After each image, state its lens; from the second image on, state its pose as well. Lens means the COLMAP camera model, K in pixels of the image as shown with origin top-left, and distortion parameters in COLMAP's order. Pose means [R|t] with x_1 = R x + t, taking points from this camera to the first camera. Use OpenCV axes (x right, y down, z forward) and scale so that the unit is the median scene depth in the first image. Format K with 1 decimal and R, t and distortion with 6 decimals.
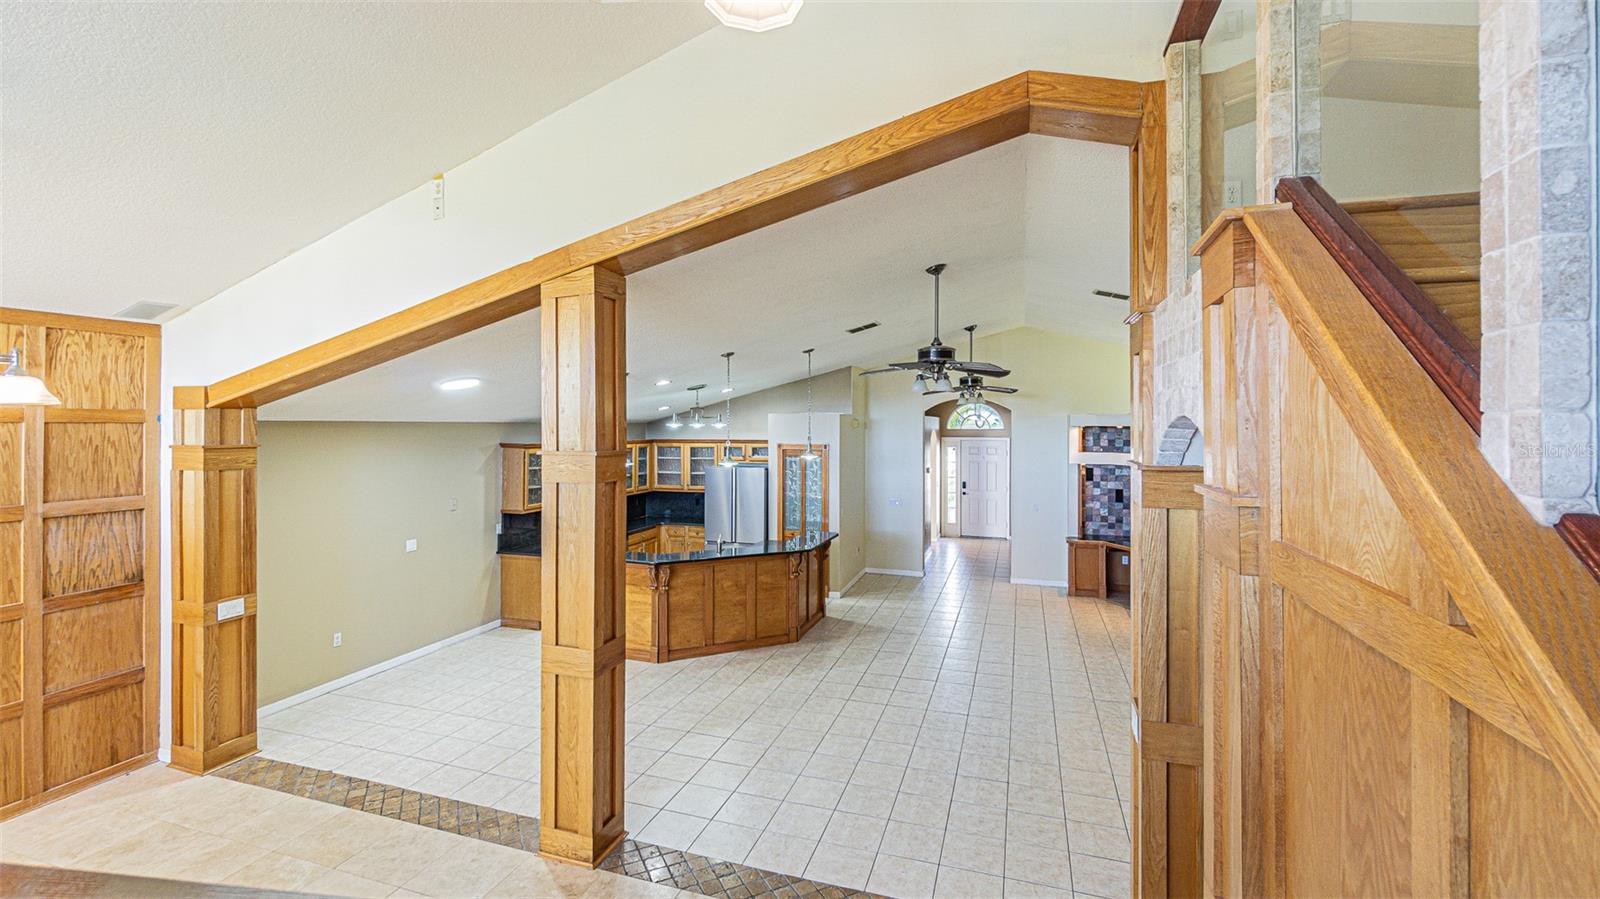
lens RADIAL K [[694.7, 0, 793.8], [0, 694.7, 426.2], [0, 0, 1]] dist [-0.006887, 0.000224]
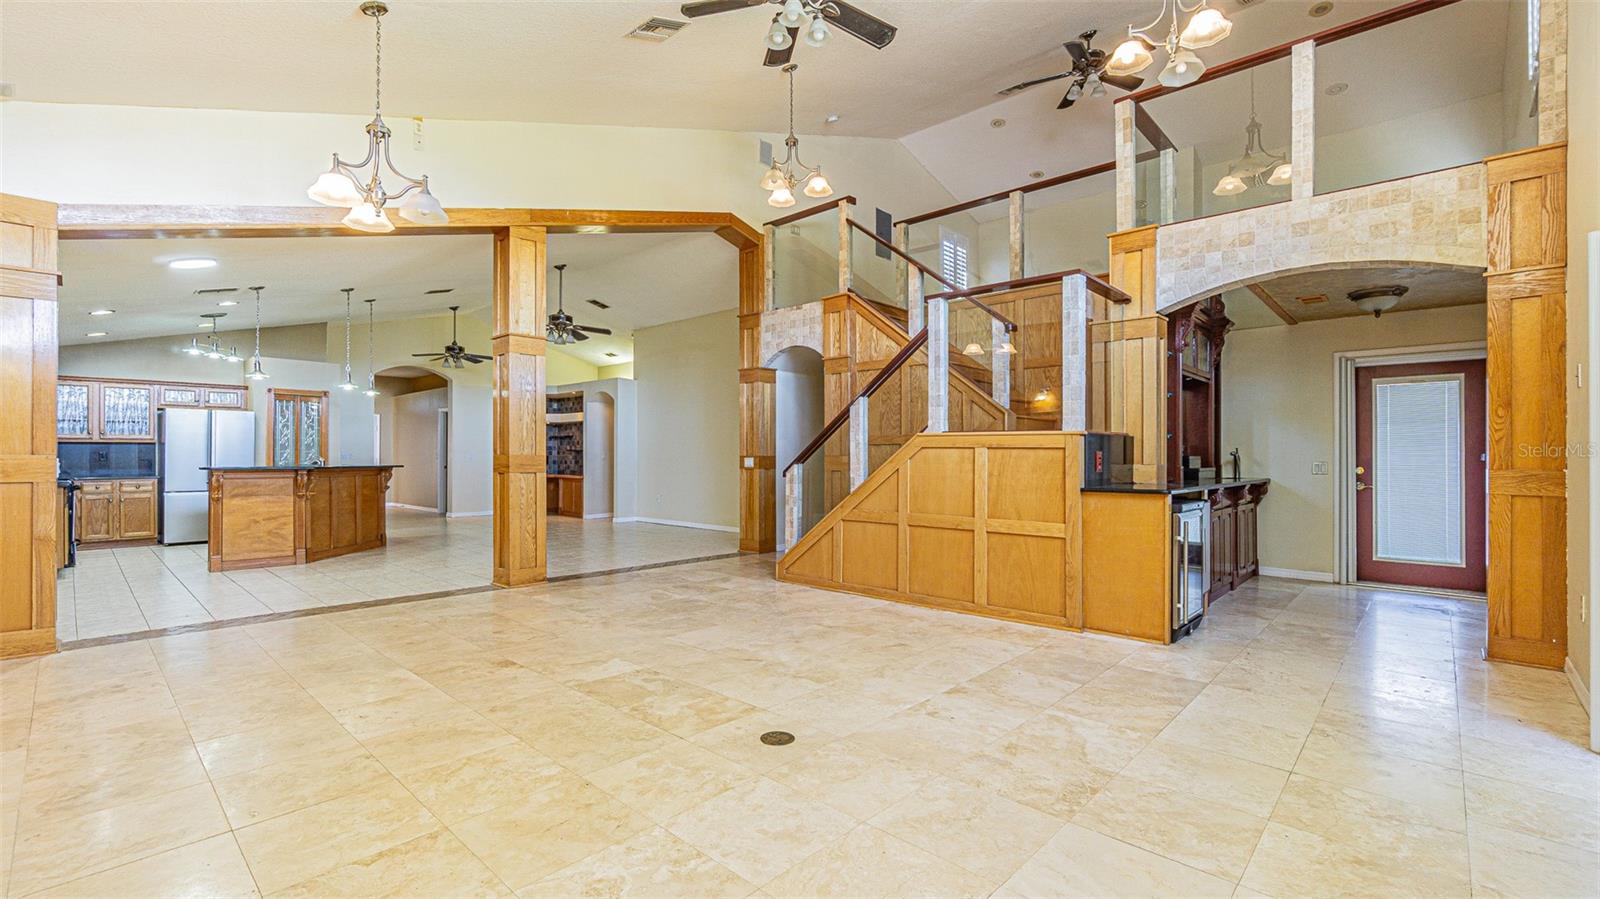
lens RADIAL K [[688.5, 0, 788.7], [0, 688.5, 455.0], [0, 0, 1]] dist [-0.001870, -0.000049]
pose [[0.429812, -0.000553, 0.902918, -1.224850], [0.001416, 0.999999, -0.000062, 0.254574], [-0.902917, 0.001305, 0.429813, -0.195585]]
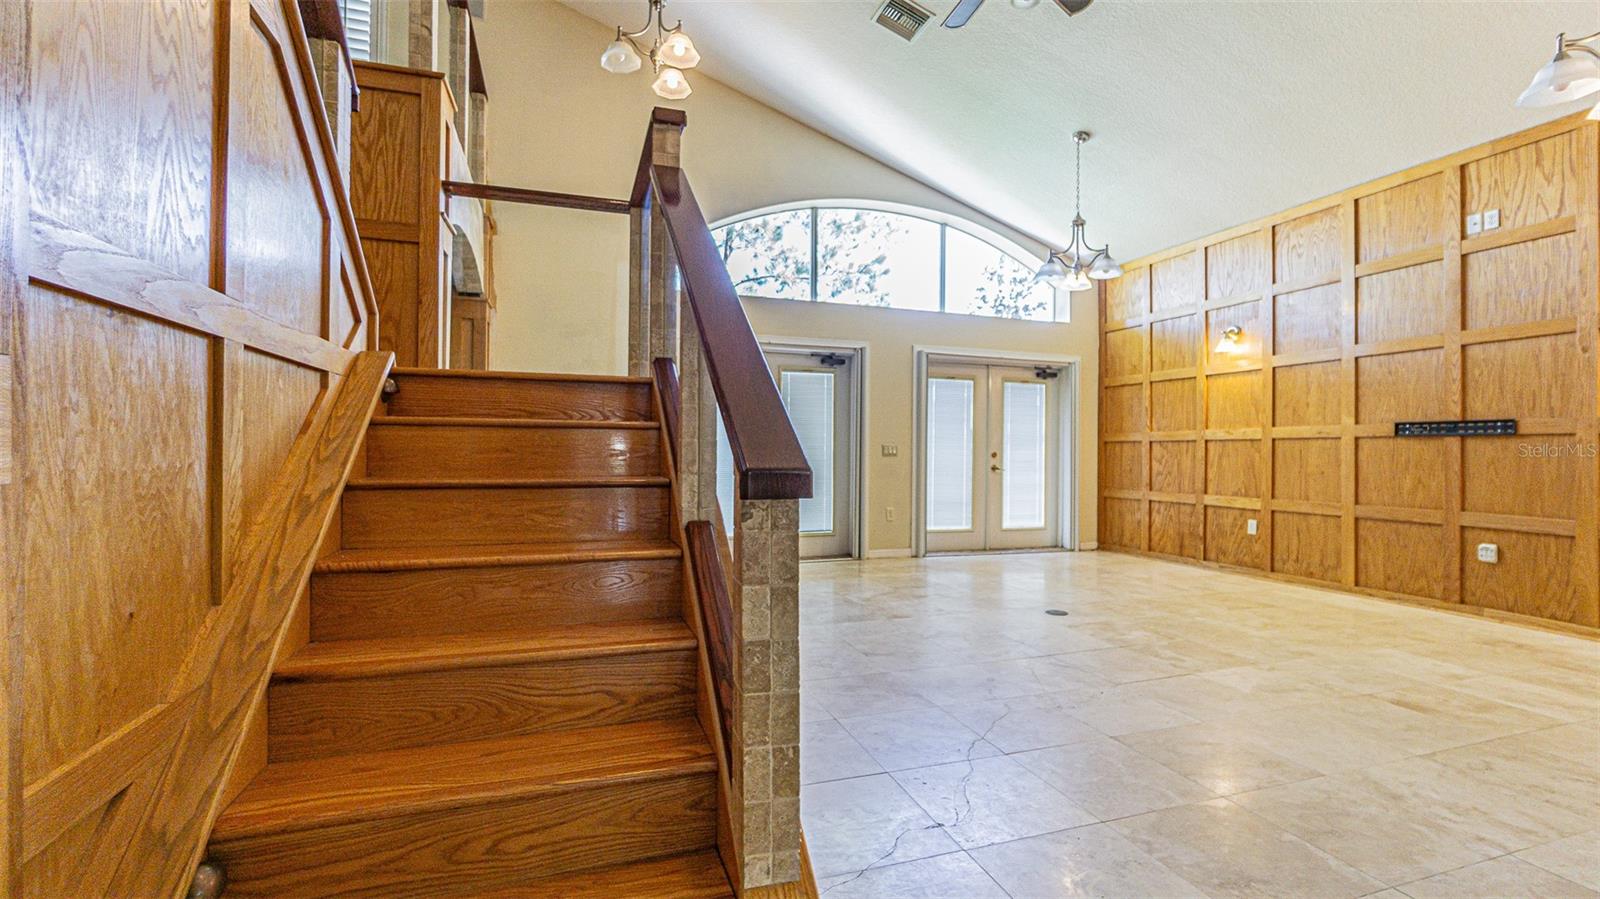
lens RADIAL K [[695.1, 0, 800.0], [0, 695.1, 449.5], [0, 0, 1]] dist [0.002466, 0.000547]
pose [[-0.796865, -0.012238, -0.604033, 0.163594], [-0.012651, 0.999914, -0.003568, 0.281138], [0.604024, 0.004799, -0.796951, 0.614048]]
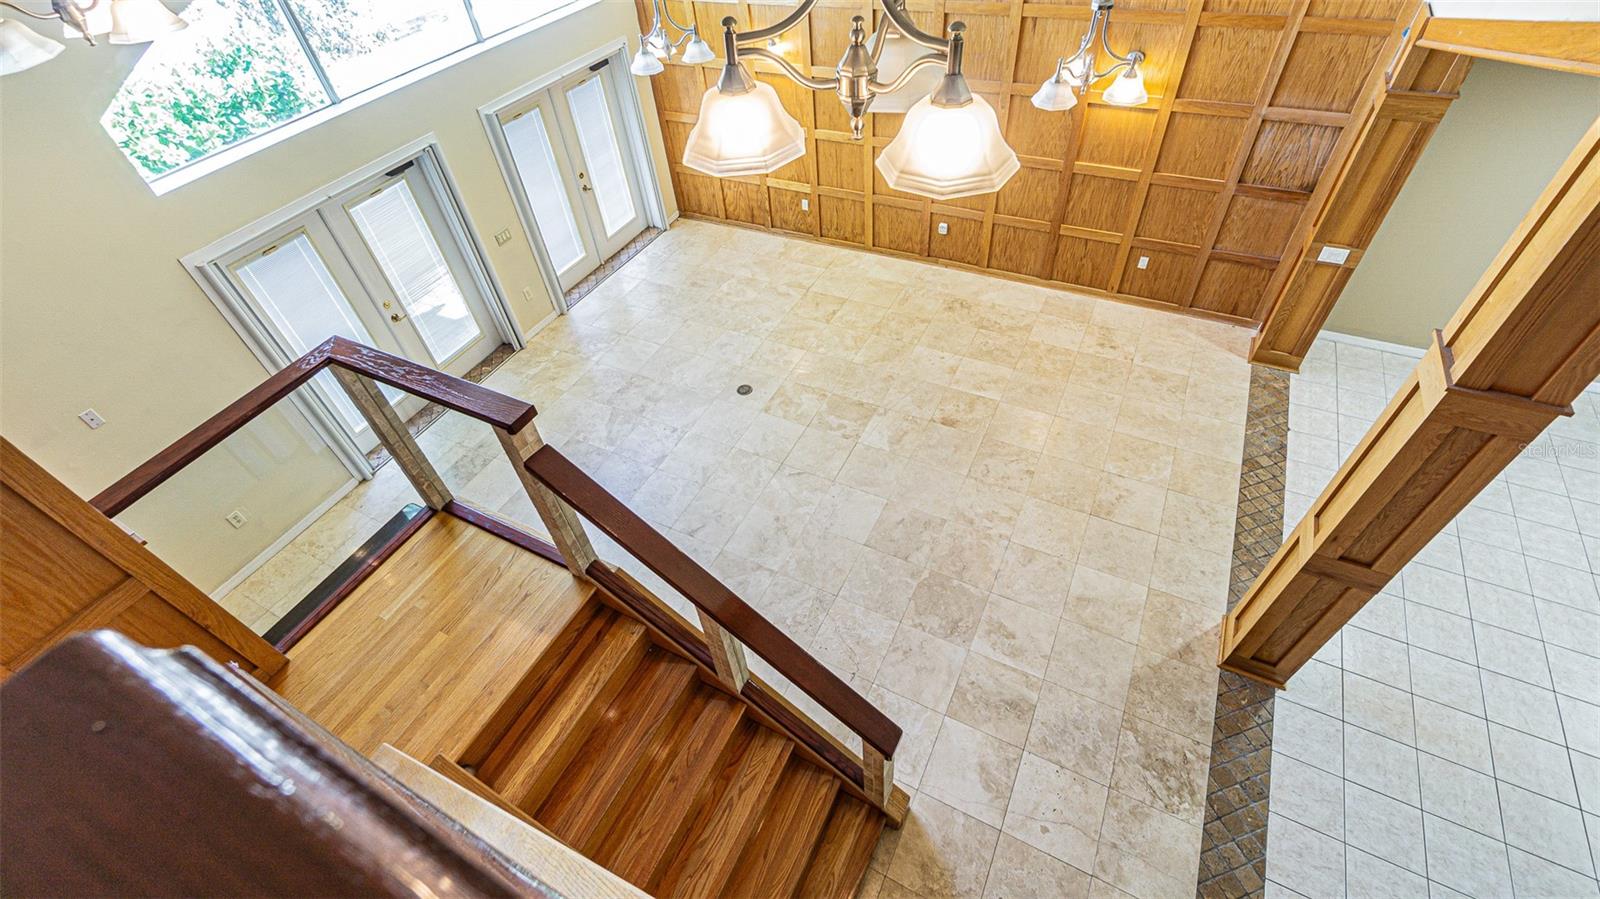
lens RADIAL K [[683.3, 0, 797.1], [0, 683.3, 446.3], [0, 0, 1]] dist [-0.001277, -0.000162]
pose [[-0.160577, 0.718151, -0.677107, 0.248121], [0.073881, 0.692830, 0.717306, -0.355789], [0.984254, 0.065157, -0.164310, 0.387656]]
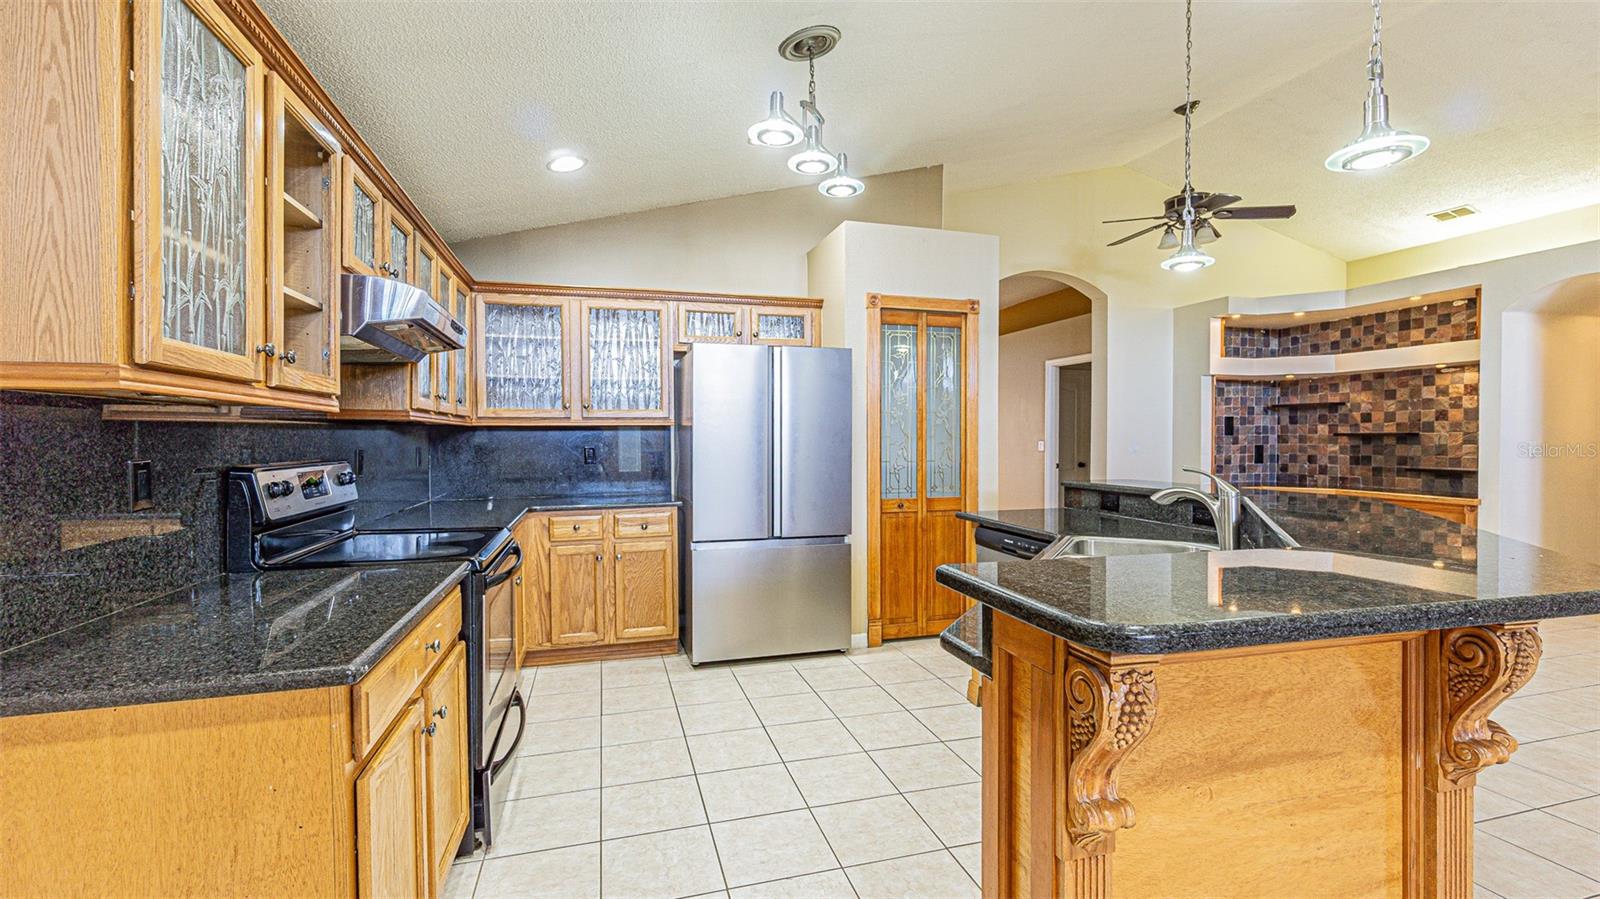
lens RADIAL K [[690.1, 0, 800.0], [0, 690.1, 449.5], [0, 0, 1]] dist [-0.000167, 0.000266]
pose [[0.827999, -0.013757, 0.560561, -0.611754], [0.006155, 0.999862, 0.015447, 0.235097], [-0.560696, -0.009339, 0.827969, 1.402849]]
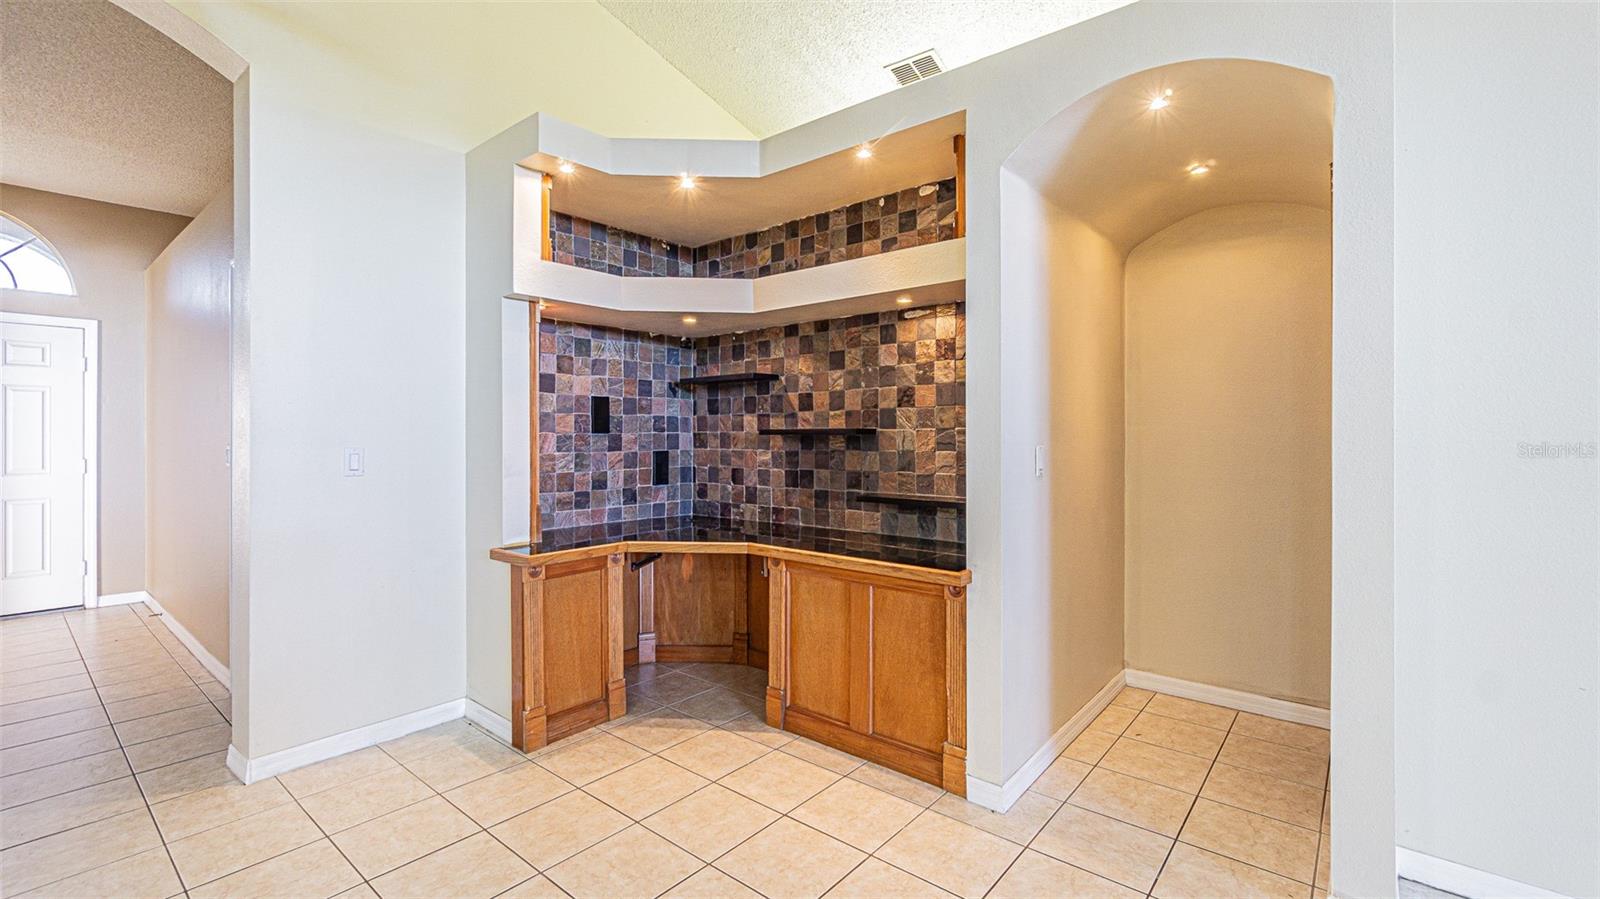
lens RADIAL K [[692.6, 0, 794.2], [0, 692.6, 433.8], [0, 0, 1]] dist [-0.002515, -0.000734]
pose [[0.380728, -0.000295, 0.924687, 0.361859], [0.005814, 0.999981, -0.002075, 0.236767], [-0.924669, 0.006166, 0.380722, 1.625182]]
